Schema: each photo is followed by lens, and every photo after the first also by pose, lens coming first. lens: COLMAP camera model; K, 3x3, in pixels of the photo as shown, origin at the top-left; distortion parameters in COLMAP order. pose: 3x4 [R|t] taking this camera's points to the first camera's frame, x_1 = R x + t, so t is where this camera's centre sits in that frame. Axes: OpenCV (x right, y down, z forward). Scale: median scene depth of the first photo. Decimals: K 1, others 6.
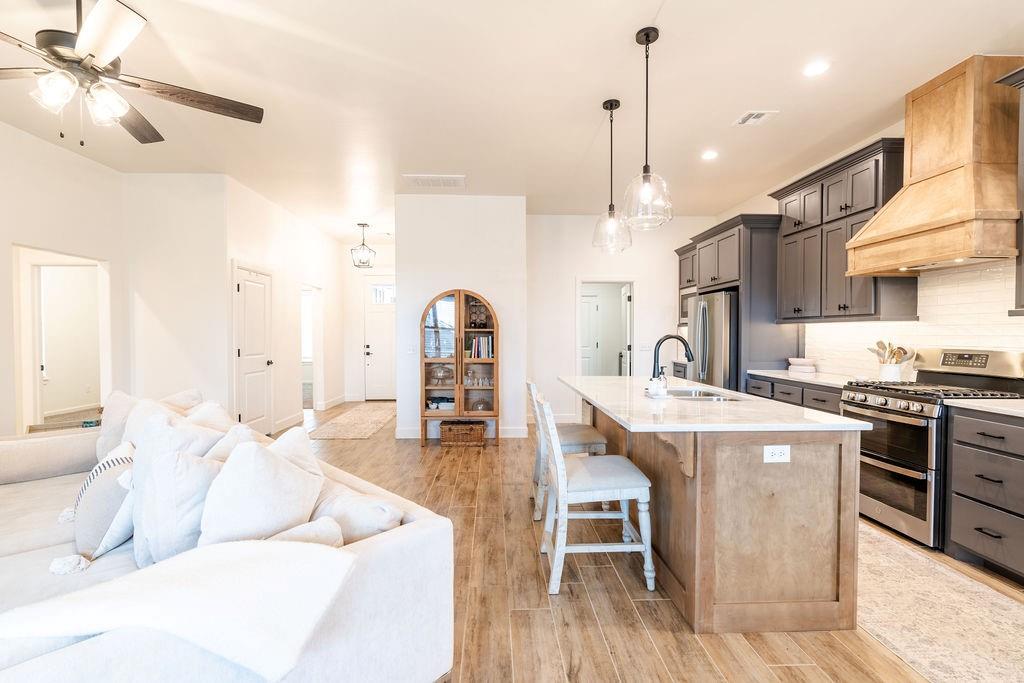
lens RADIAL K [[465.8, 0, 512.0], [0, 465.8, 341.5], [0, 0, 1]] dist [-0.000114, 0.000591]
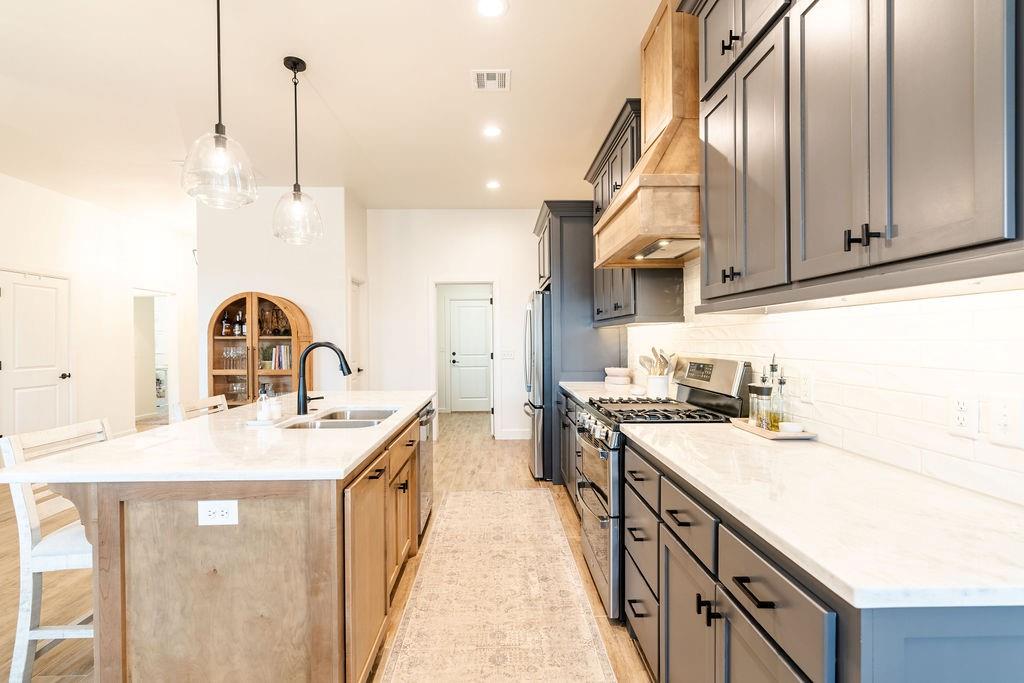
lens RADIAL K [[474.3, 0, 512.0], [0, 474.3, 341.5], [0, 0, 1]] dist [-0.005014, 0.000708]
pose [[0.999829, -0.008334, -0.016493, 0.682249], [0.008088, 0.999856, -0.014926, -0.000685], [0.016615, 0.014791, 0.999753, 0.196914]]
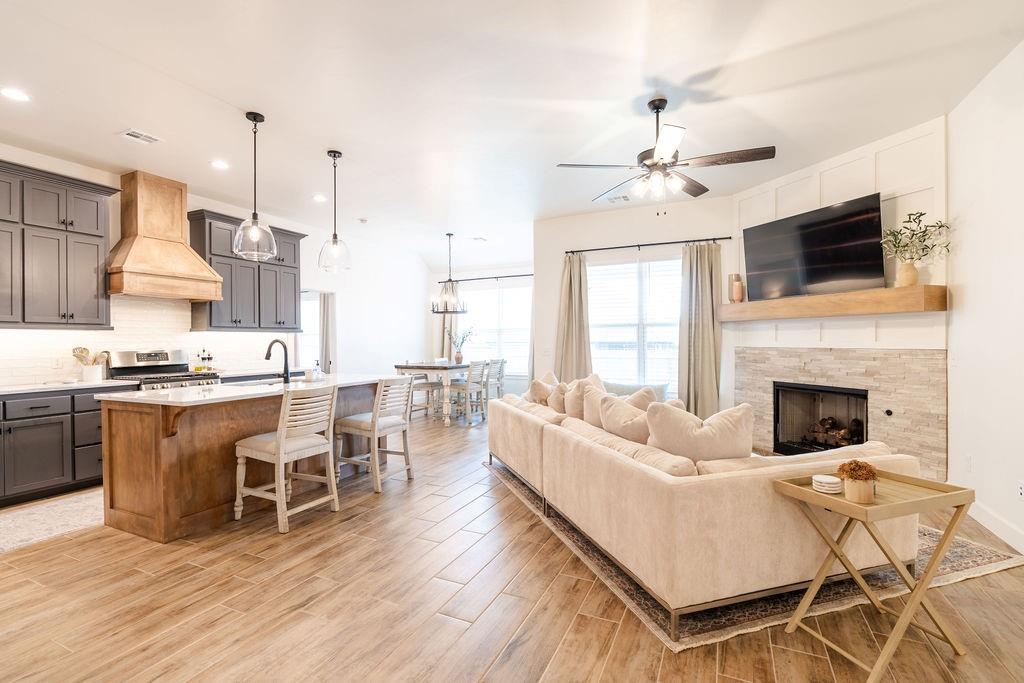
lens RADIAL K [[465.8, 0, 512.0], [0, 465.8, 341.5], [0, 0, 1]] dist [-0.000114, 0.000591]
pose [[-0.886875, 0.006675, 0.461960, -0.865270], [0.018020, 0.999635, 0.020151, -0.023264], [-0.461657, 0.026196, -0.886672, 1.883498]]
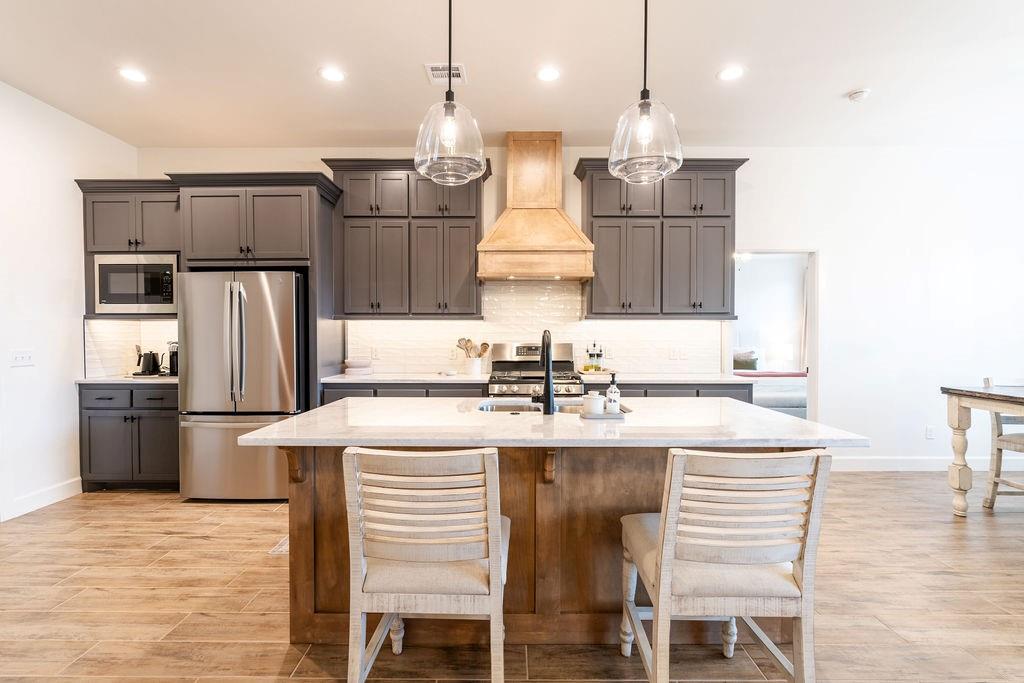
lens RADIAL K [[457.0, 0, 512.0], [0, 457.0, 341.5], [0, 0, 1]] dist [-0.003571, -0.000011]
pose [[0.047633, -0.017007, 0.998720, -0.363329], [0.018602, 0.999697, 0.016137, -0.009928], [-0.998692, 0.017809, 0.047935, 1.021267]]
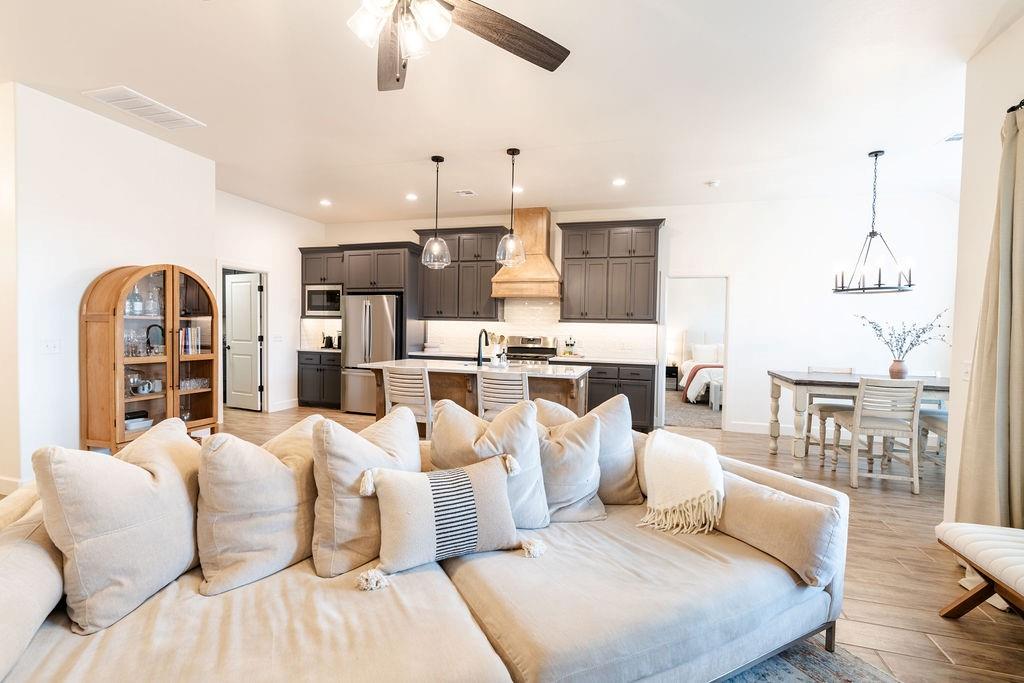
lens RADIAL K [[465.8, 0, 512.0], [0, 465.8, 341.5], [0, 0, 1]] dist [-0.000114, 0.000591]
pose [[0.324483, -0.022897, 0.945614, -1.139979], [-0.001964, 0.999688, 0.024881, -0.012493], [-0.945890, -0.009931, 0.324337, 0.390117]]
